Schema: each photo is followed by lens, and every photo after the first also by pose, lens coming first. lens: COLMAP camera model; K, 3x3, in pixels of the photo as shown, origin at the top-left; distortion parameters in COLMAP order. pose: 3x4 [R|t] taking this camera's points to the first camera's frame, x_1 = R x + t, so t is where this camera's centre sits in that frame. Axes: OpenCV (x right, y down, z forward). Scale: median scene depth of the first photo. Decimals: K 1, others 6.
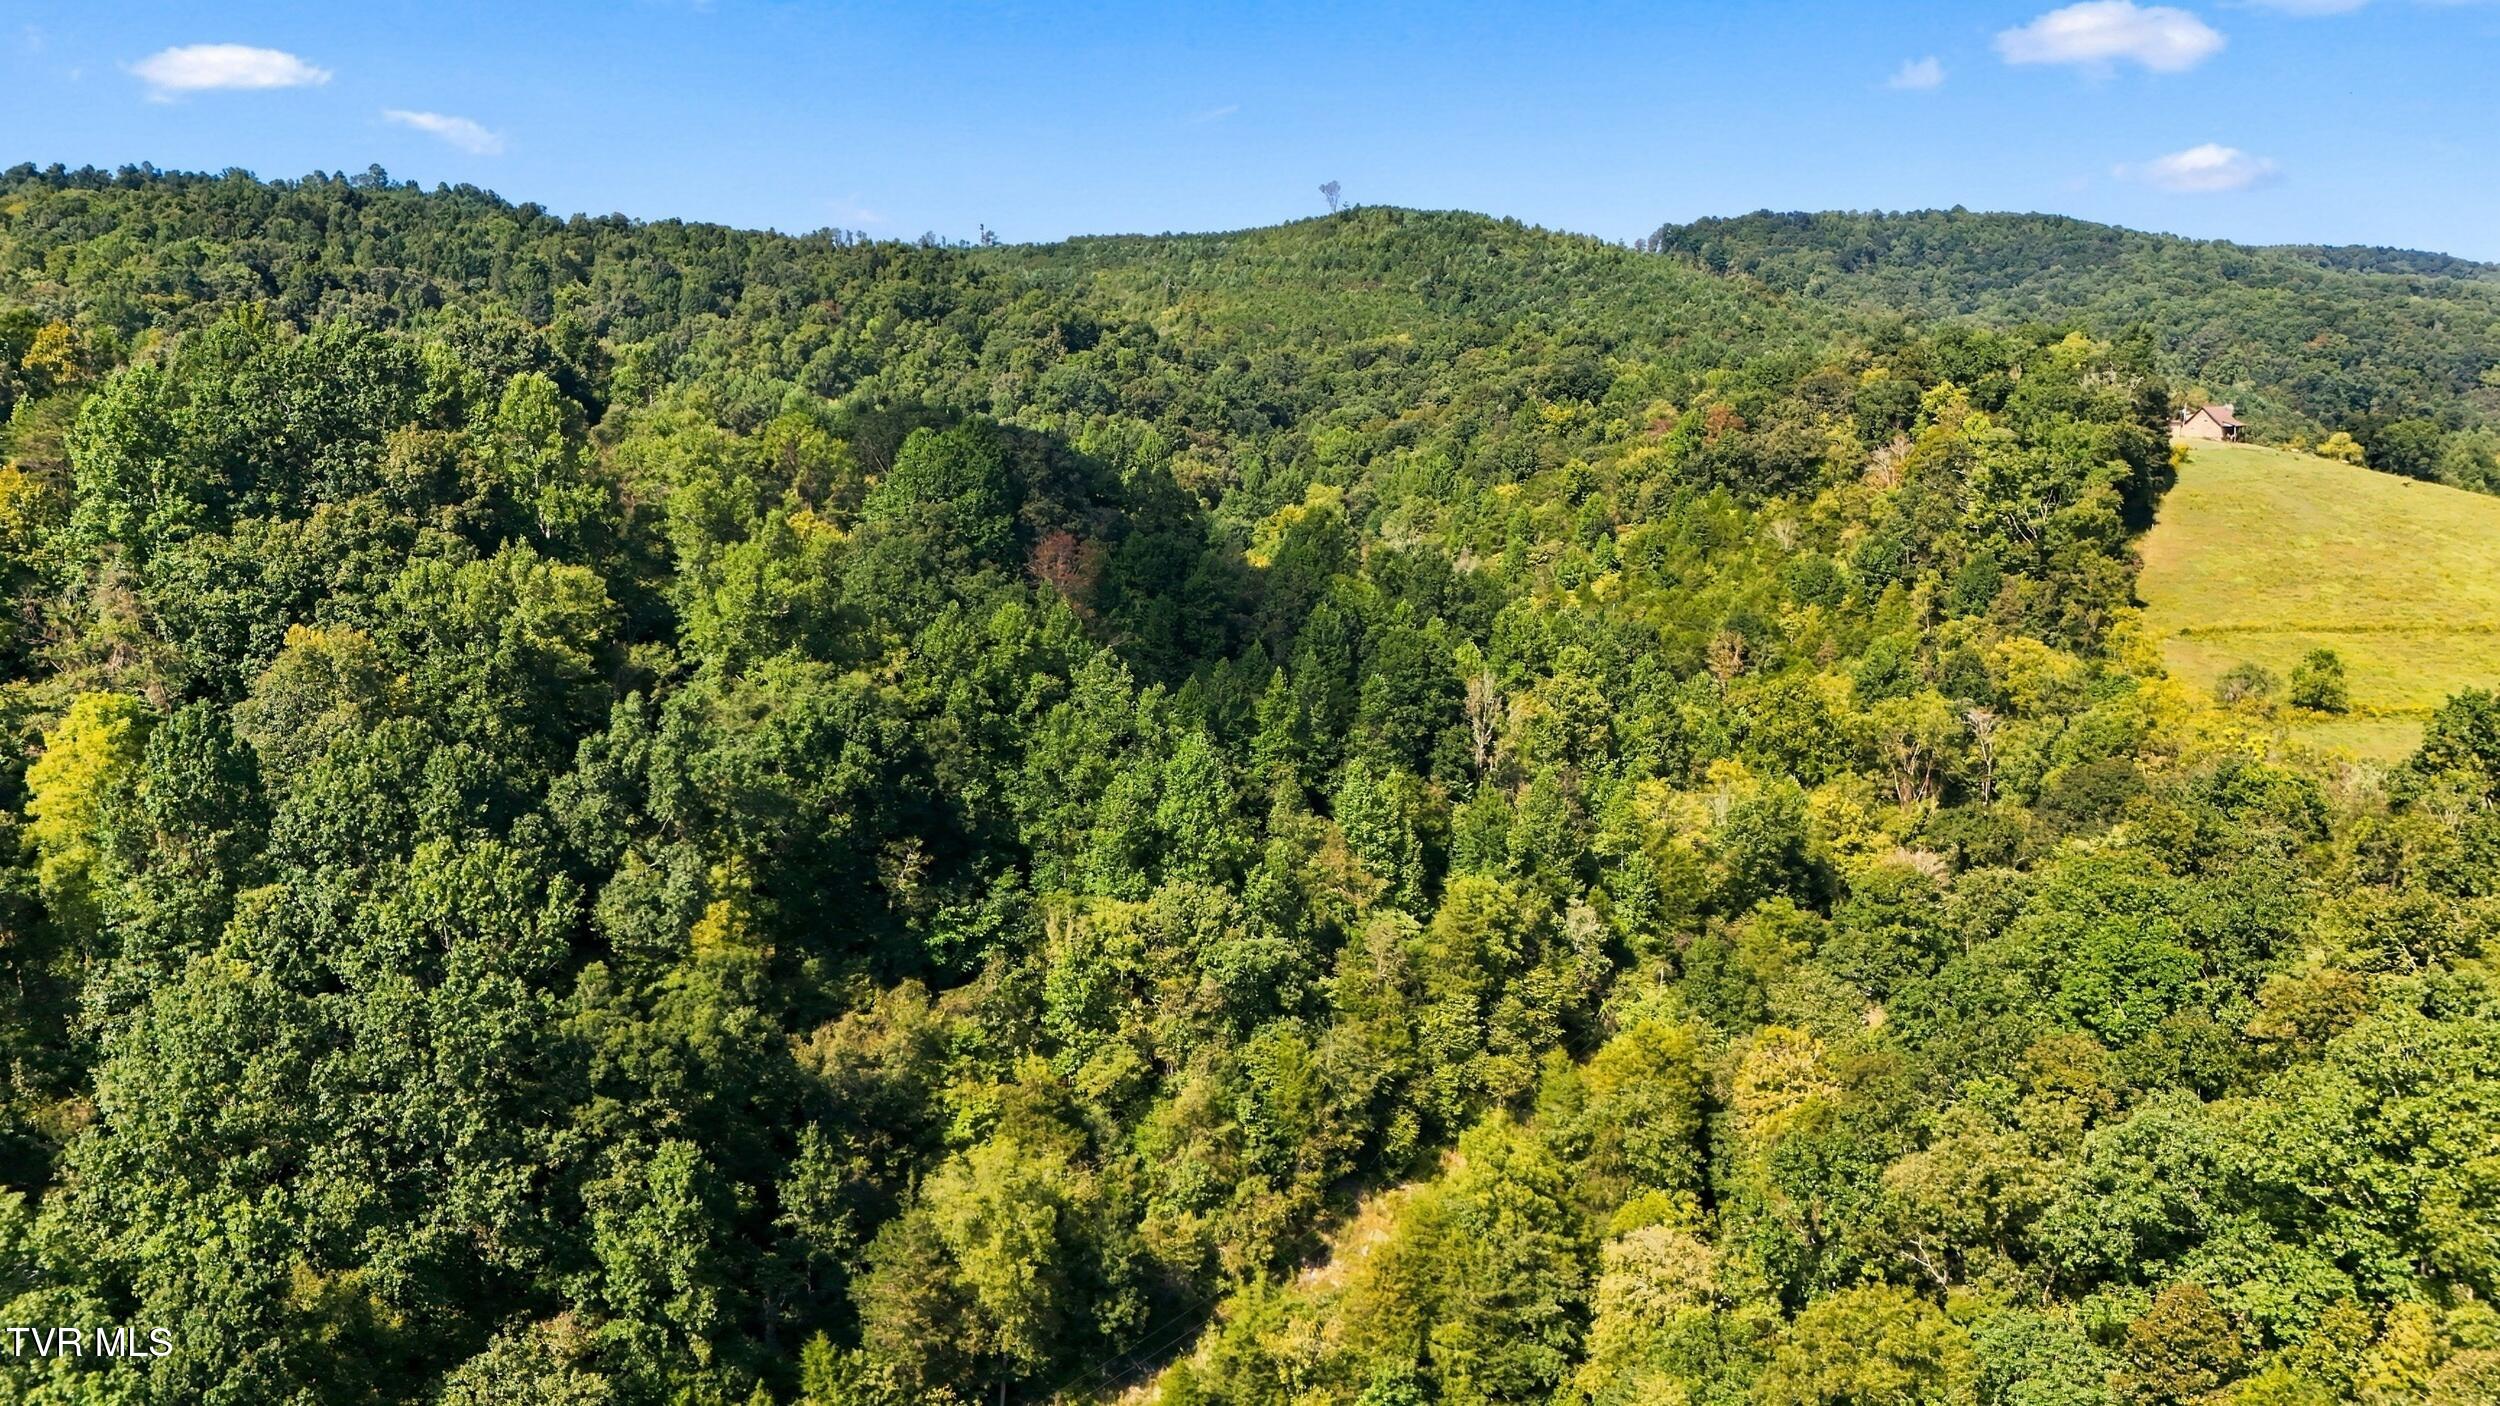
lens RADIAL K [[1817.0, 0, 1250.0], [0, 1817.0, 703.0], [0, 0, 1]] dist [0.093745, -0.105521]
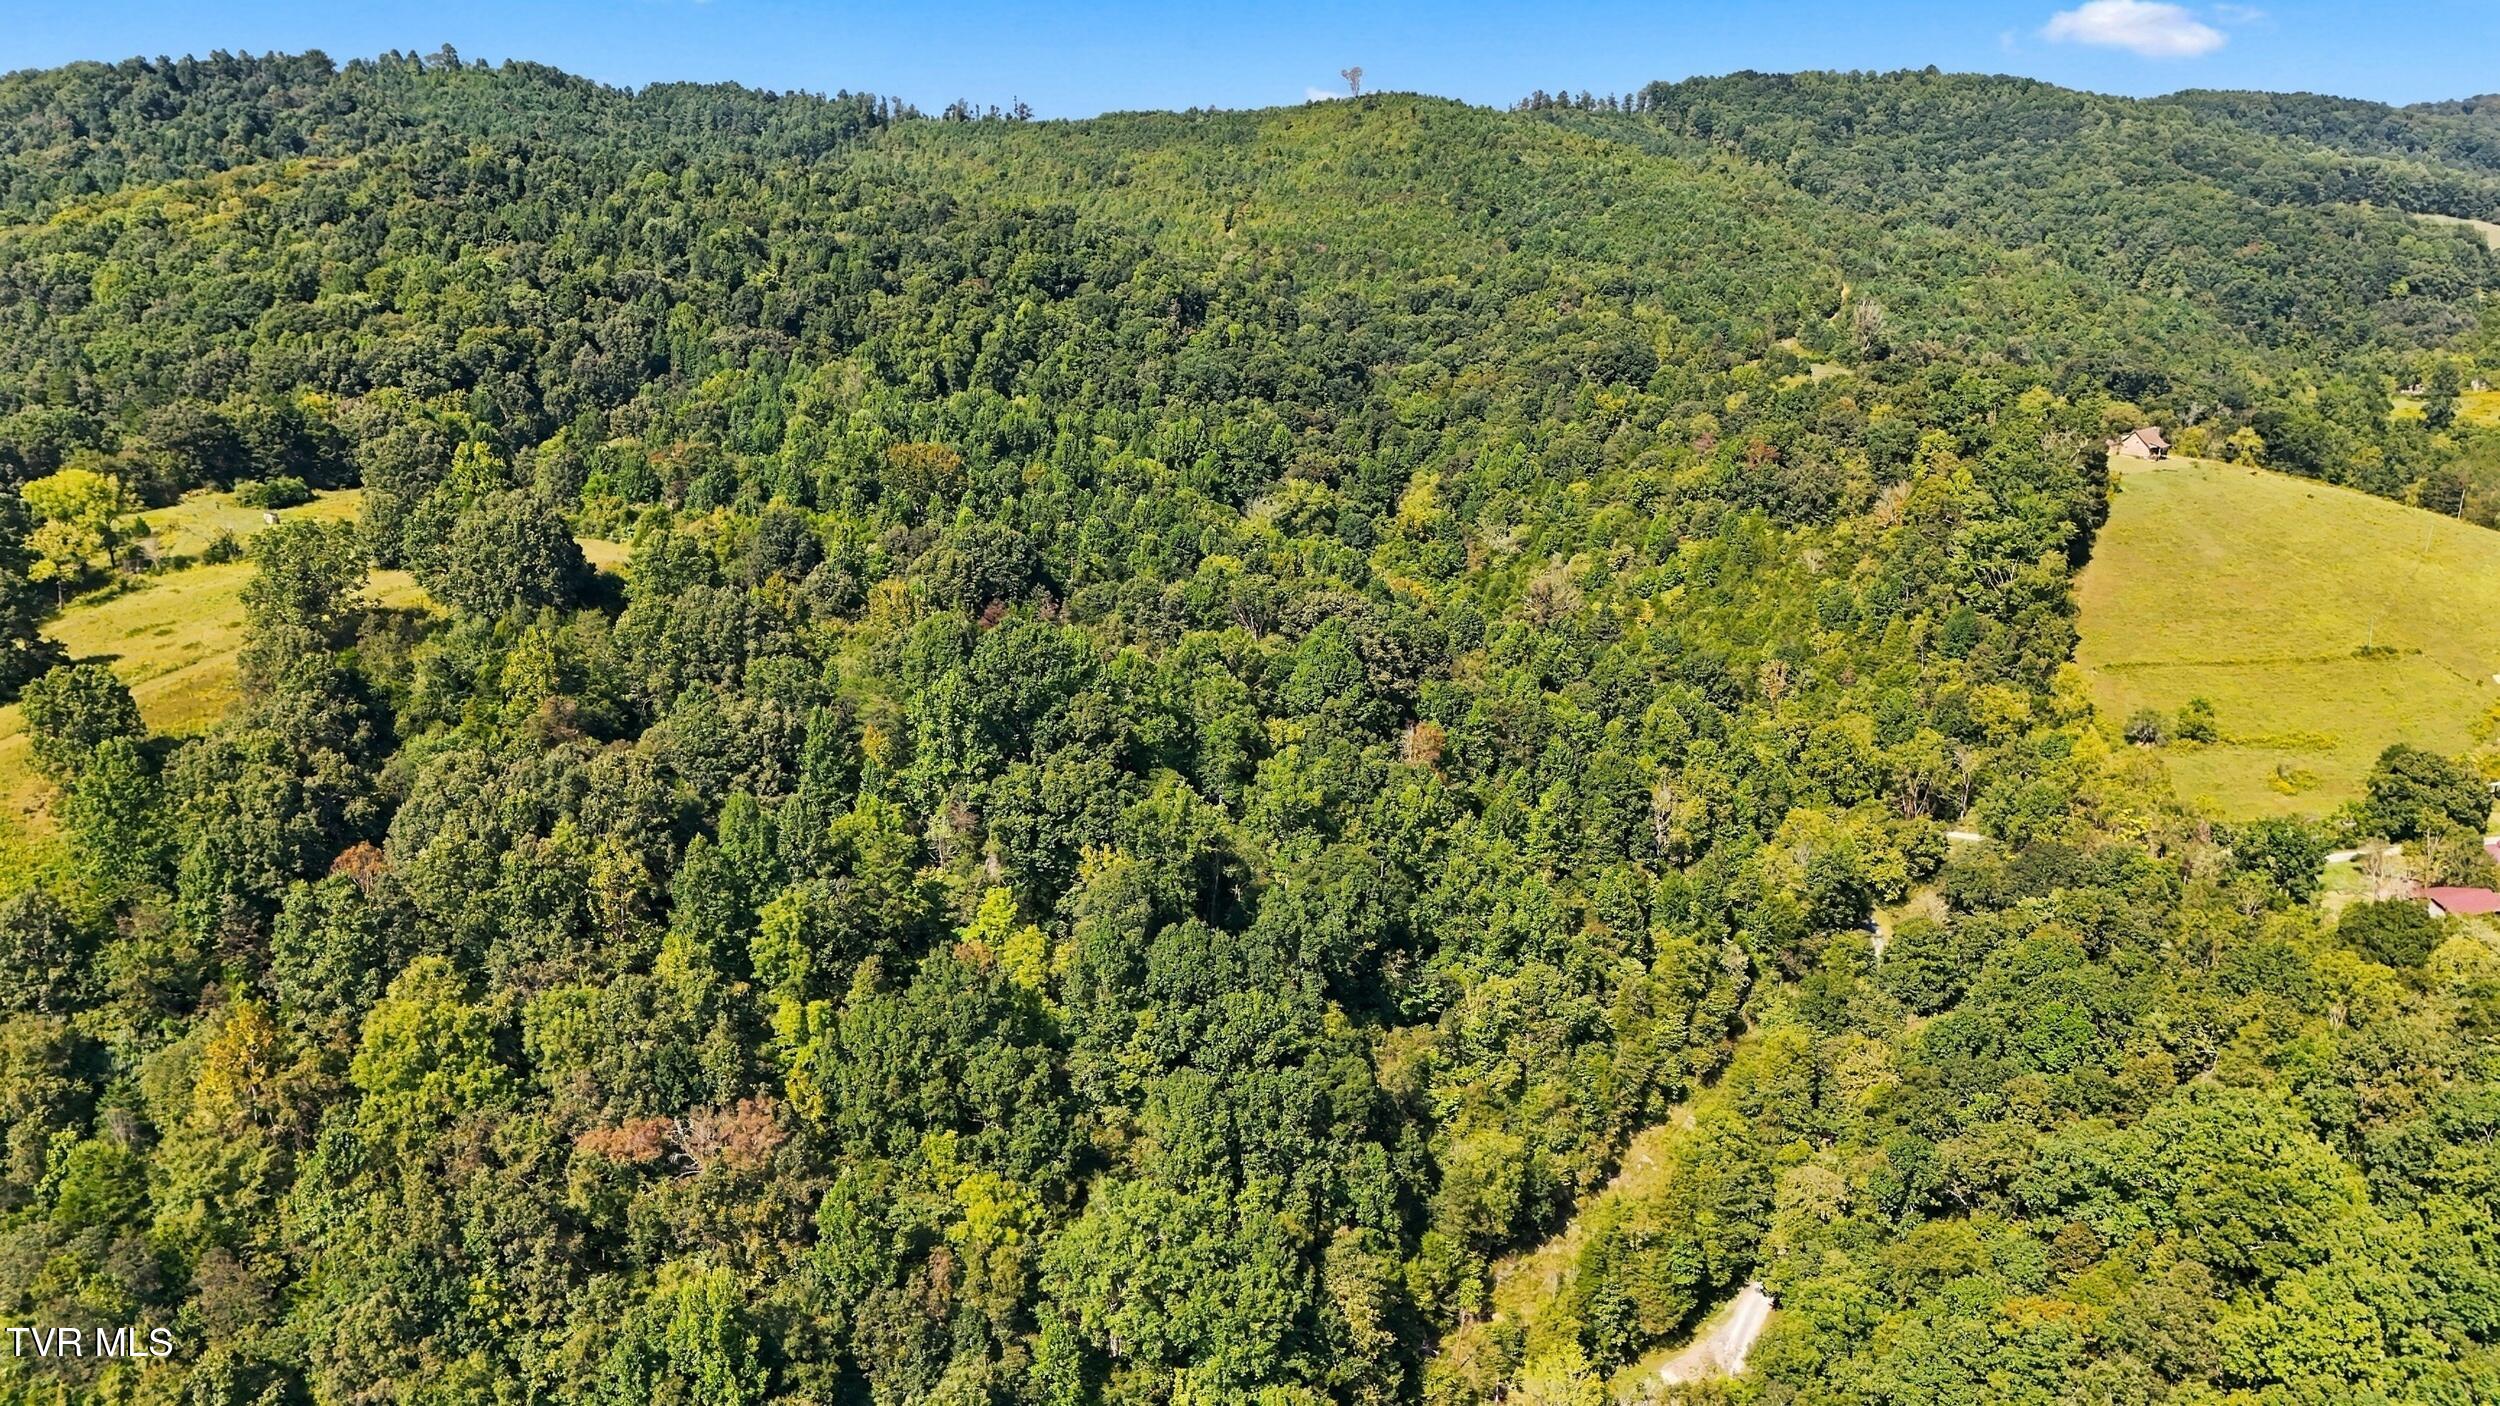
lens RADIAL K [[1827.1, 0, 1250.0], [0, 1827.1, 703.0], [0, 0, 1]] dist [0.078301, -0.085177]
pose [[0.999398, 0.001901, 0.034638, -0.285471], [-0.006156, 0.992370, 0.123145, -0.282123], [-0.034140, -0.123284, 0.991784, -0.552136]]
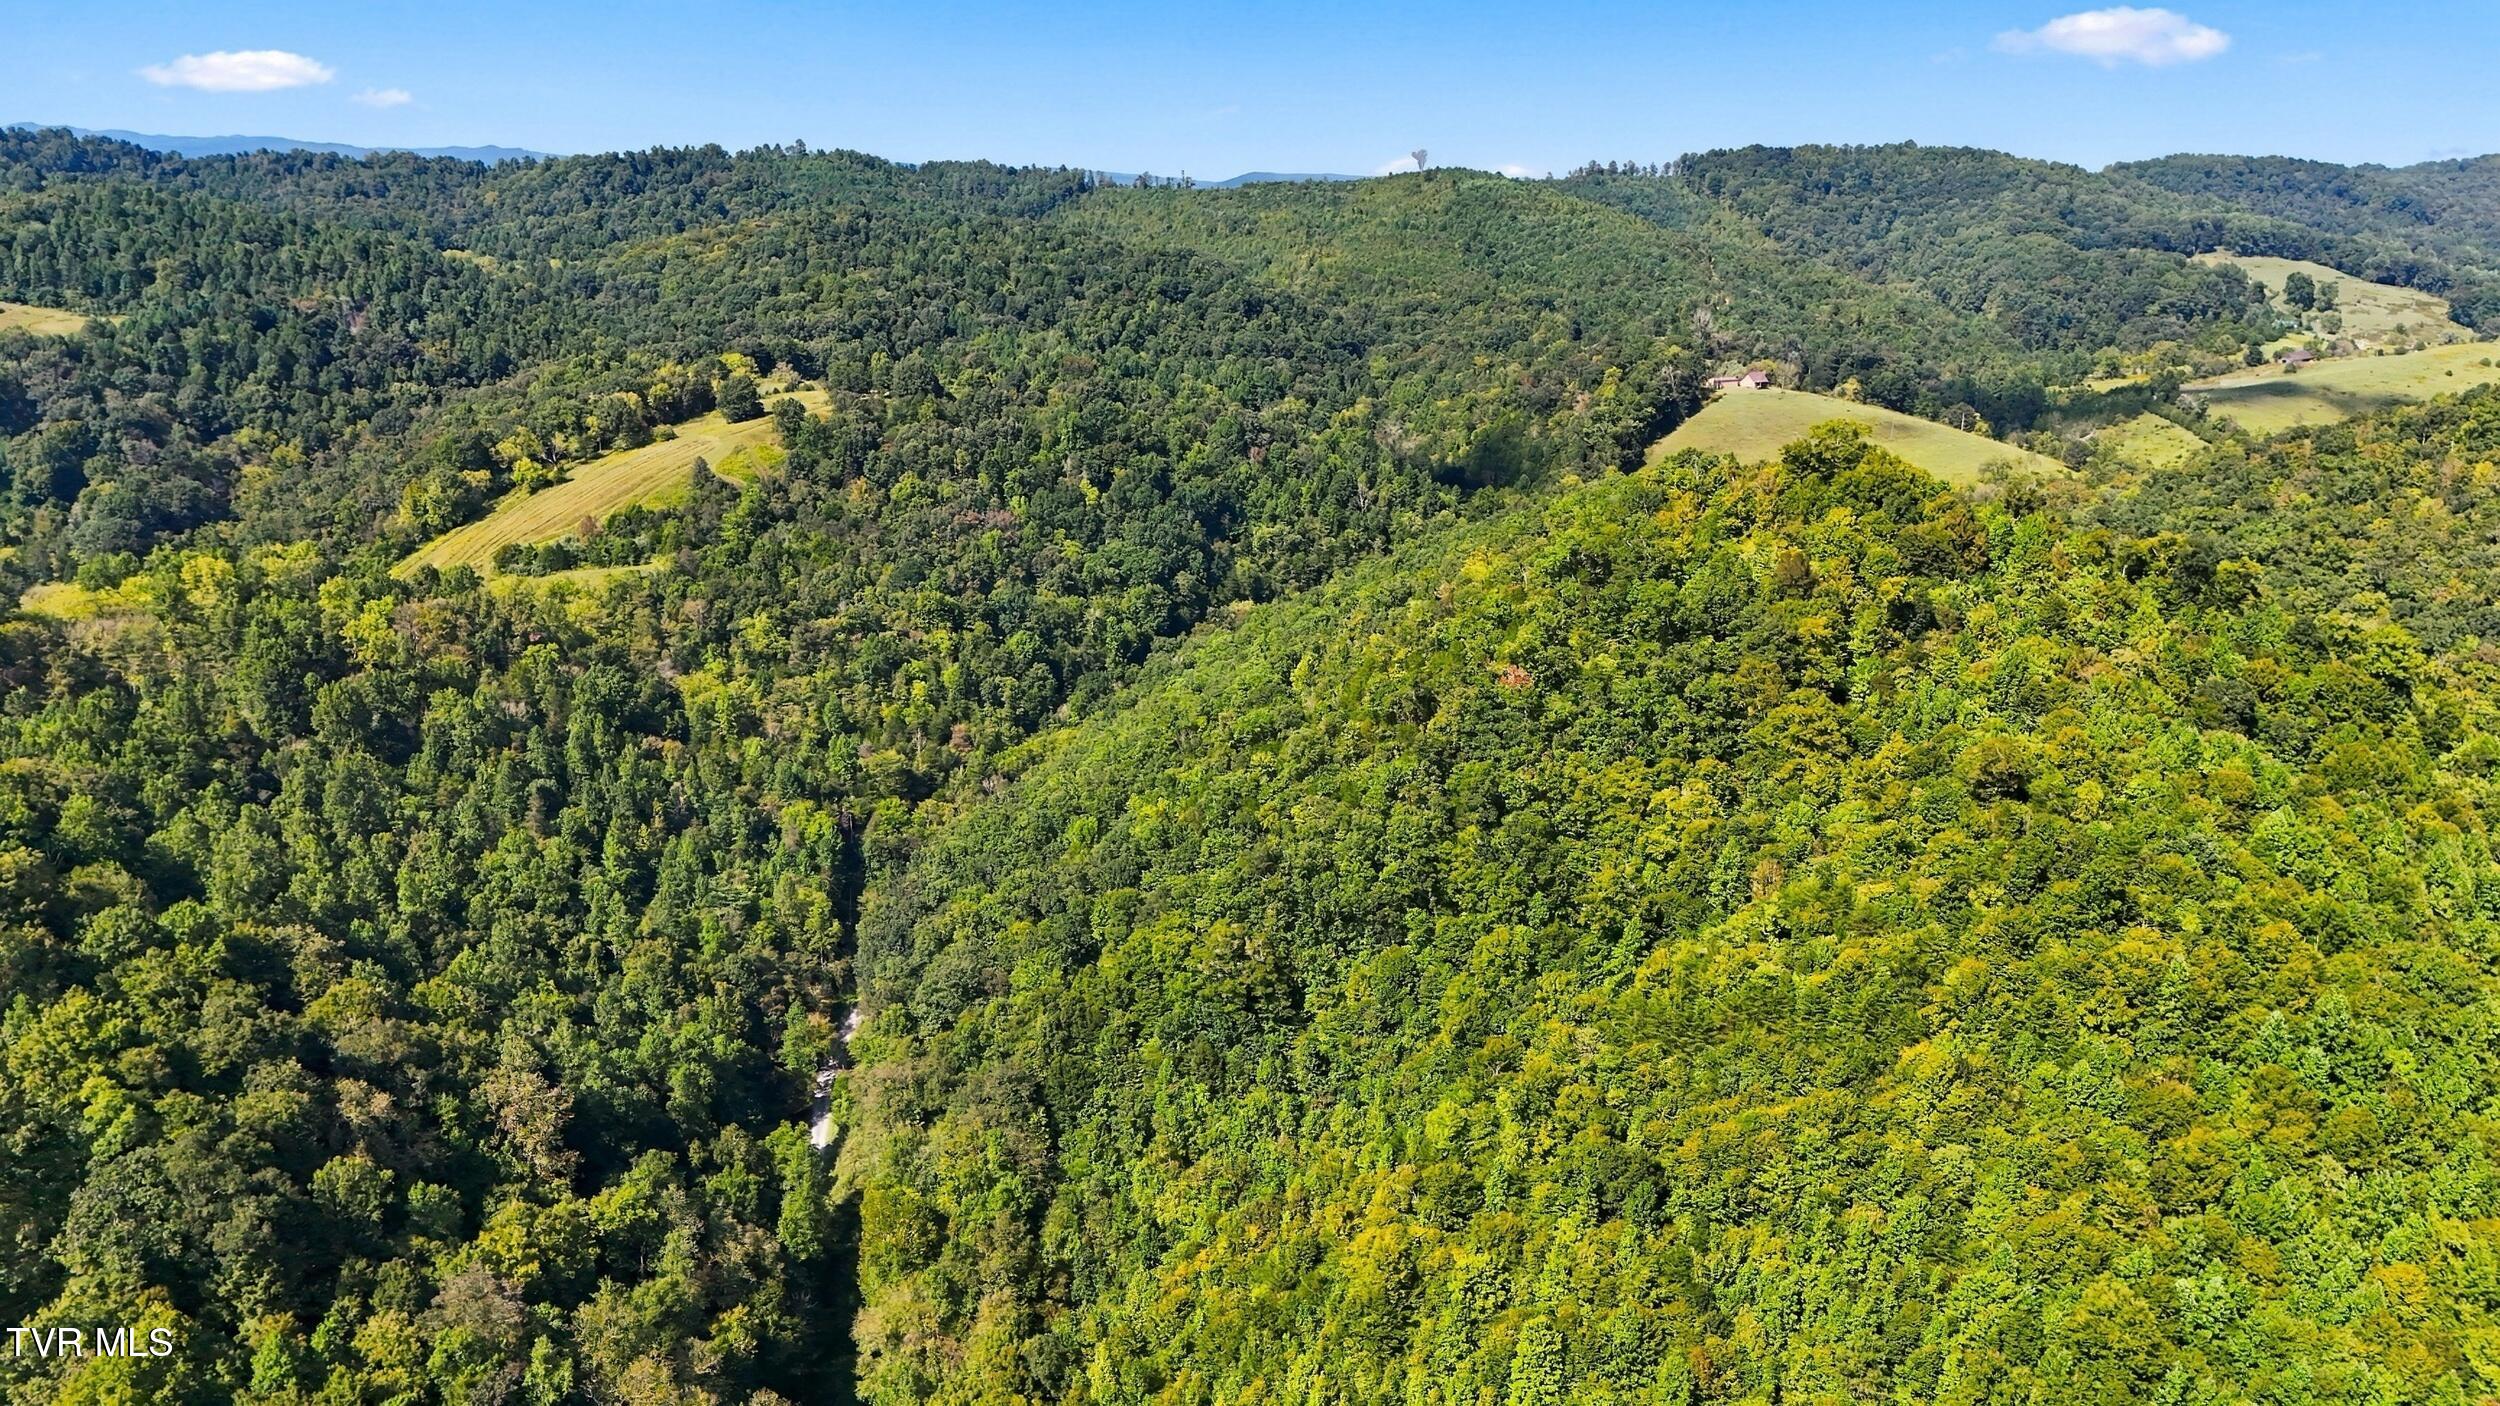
lens RADIAL K [[1827.1, 0, 1250.0], [0, 1827.1, 703.0], [0, 0, 1]] dist [0.078301, -0.085177]
pose [[0.996452, 0.033096, -0.077387, 0.205984], [-0.025099, 0.994455, 0.102125, 0.058047], [0.080338, -0.099821, 0.991757, -2.931257]]
